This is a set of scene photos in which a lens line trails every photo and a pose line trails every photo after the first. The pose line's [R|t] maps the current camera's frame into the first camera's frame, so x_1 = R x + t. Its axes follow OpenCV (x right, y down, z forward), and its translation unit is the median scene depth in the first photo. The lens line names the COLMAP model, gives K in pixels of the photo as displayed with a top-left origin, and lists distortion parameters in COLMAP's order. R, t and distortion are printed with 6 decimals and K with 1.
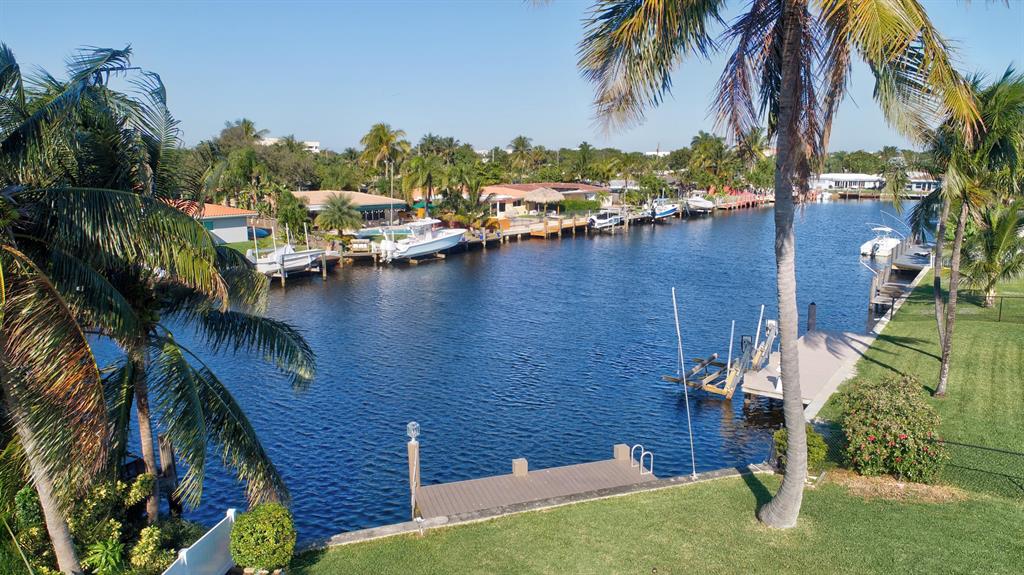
lens RADIAL K [[722.1, 0, 512.0], [0, 722.1, 287.5], [0, 0, 1]] dist [-0.005914, -0.003743]
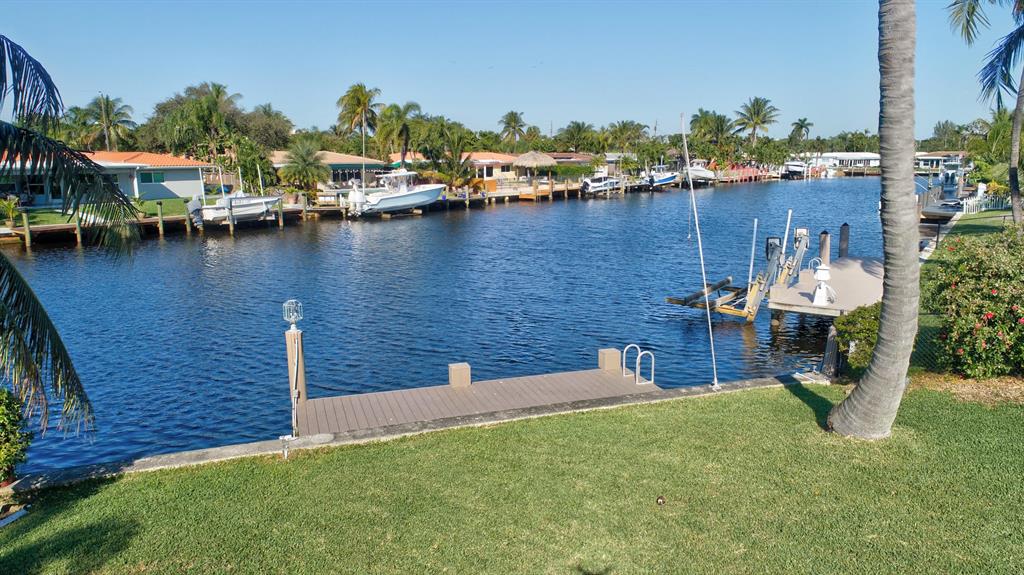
lens RADIAL K [[689.1, 0, 515.3], [0, 689.1, 303.6], [0, 0, 1]] dist [-0.003989, -0.002724]
pose [[0.999977, -0.006572, -0.001809, 0.024984], [0.006579, 0.999971, 0.003901, 0.068687], [0.001783, -0.003913, 0.999991, 0.133708]]
